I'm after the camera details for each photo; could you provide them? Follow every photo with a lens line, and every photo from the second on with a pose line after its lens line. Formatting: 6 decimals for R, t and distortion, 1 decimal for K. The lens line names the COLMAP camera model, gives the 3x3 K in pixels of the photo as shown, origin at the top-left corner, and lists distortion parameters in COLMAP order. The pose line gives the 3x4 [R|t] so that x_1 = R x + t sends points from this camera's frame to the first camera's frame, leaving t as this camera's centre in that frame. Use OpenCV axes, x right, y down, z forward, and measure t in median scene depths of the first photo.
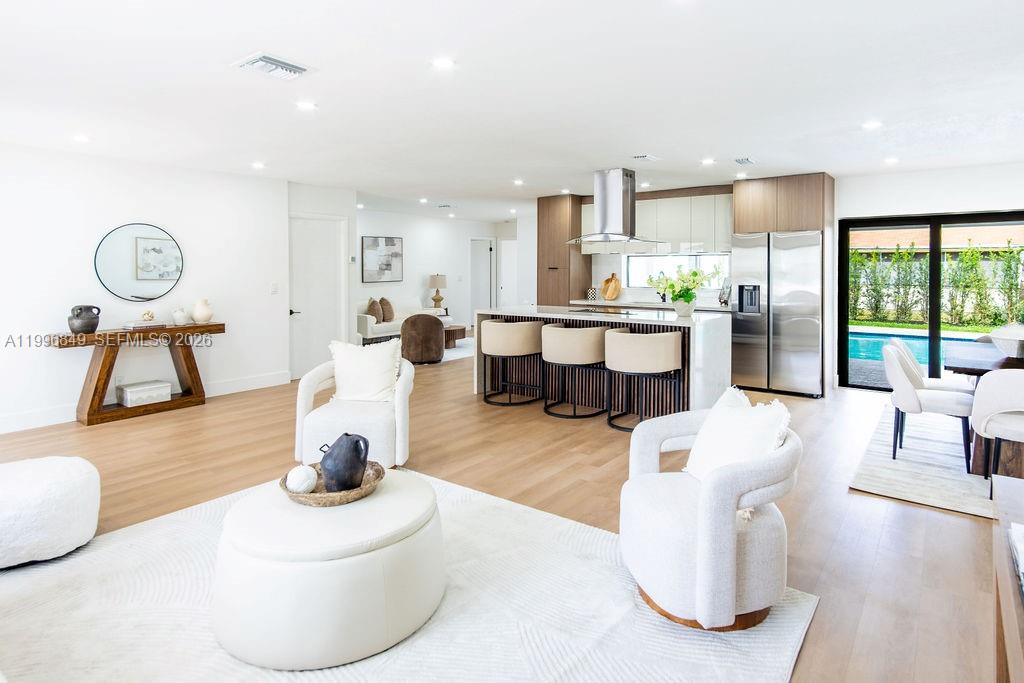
lens RADIAL K [[561.9, 0, 519.6], [0, 561.9, 272.1], [0, 0, 1]] dist [0.000351, 0.003679]
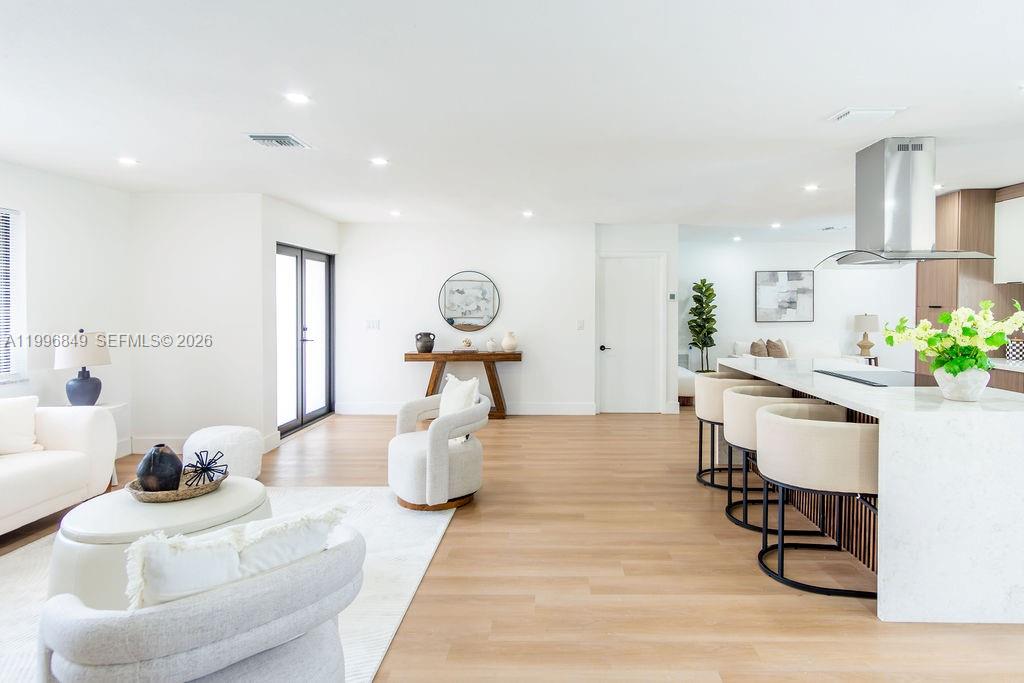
lens RADIAL K [[561.9, 0, 564.0], [0, 561.9, 305.6], [0, 0, 1]] dist [0.000351, 0.003679]
pose [[0.612277, 0.005868, -0.790621, 0.384316], [-0.009711, 0.999953, -0.000099, -0.007119], [0.790584, 0.007738, 0.612305, 0.310151]]
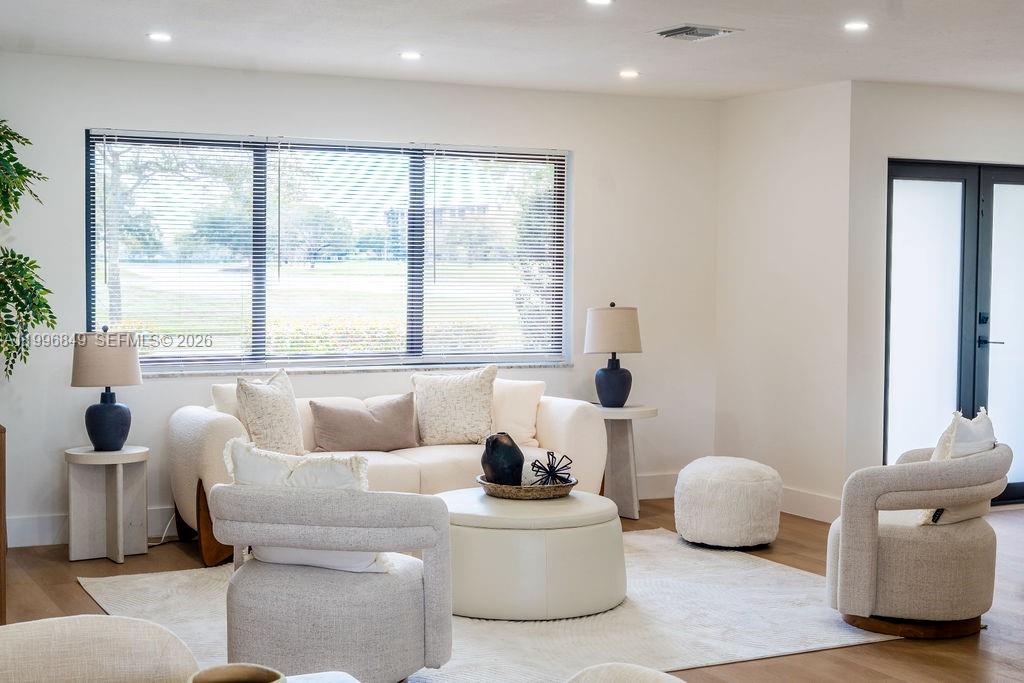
lens RADIAL K [[1483.6, 0, 509.2], [0, 1483.6, 338.4], [0, 0, 1]] dist [-0.003554, 0.000000]
pose [[-0.420331, 0.045901, -0.906209, 0.709455], [-0.015660, 0.998204, 0.057824, -0.015842], [0.907236, 0.038497, -0.418857, 0.706476]]
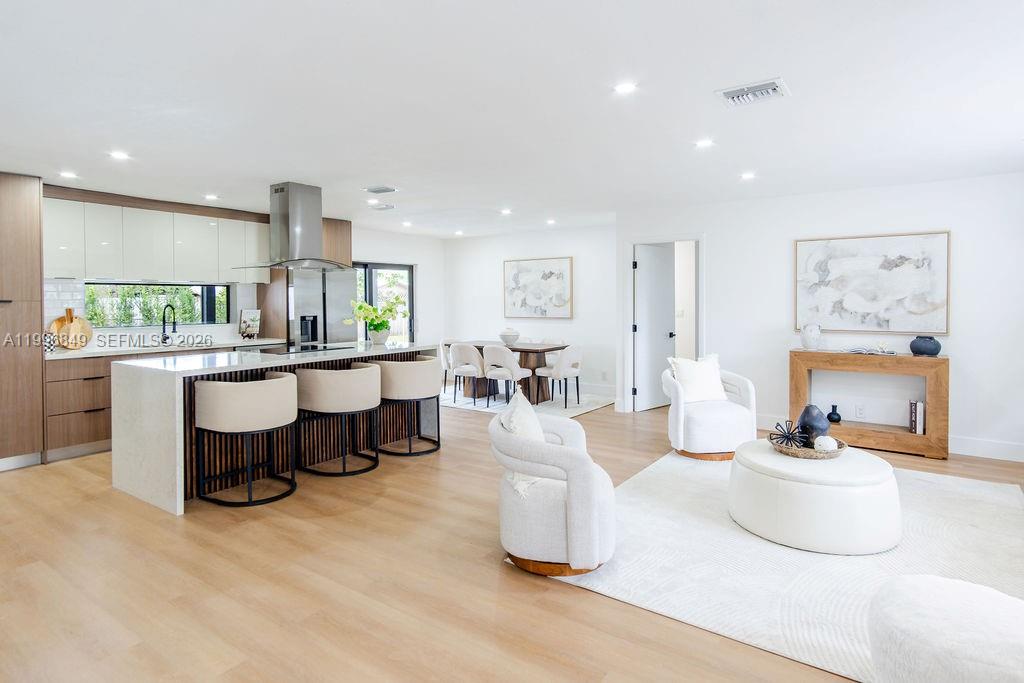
lens RADIAL K [[561.9, 0, 510.4], [0, 561.9, 306.5], [0, 0, 1]] dist [0.000351, 0.003679]
pose [[-0.026010, -0.014388, 0.999558, -0.624486], [0.011915, 0.999821, 0.014702, -0.004753], [-0.999591, 0.012293, -0.025834, 0.624567]]
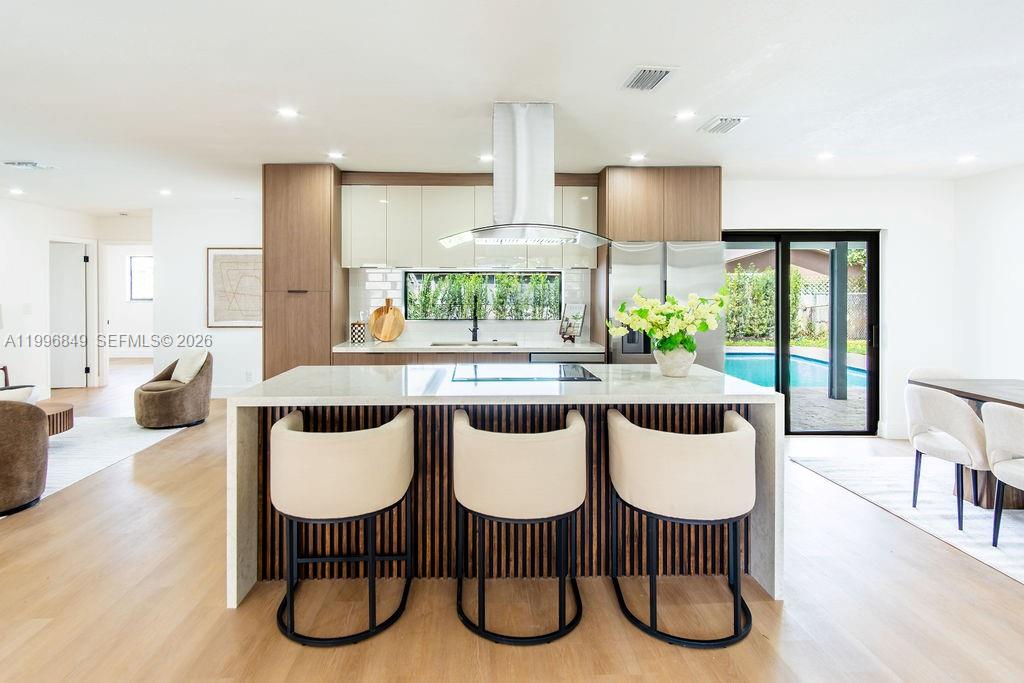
lens RADIAL K [[561.9, 0, 489.4], [0, 561.9, 292.9], [0, 0, 1]] dist [0.000351, 0.003679]
pose [[0.788950, -0.007017, 0.614417, -0.165535], [0.006512, 0.999974, 0.003058, -0.007374], [-0.614423, 0.001589, 0.788976, 0.533111]]
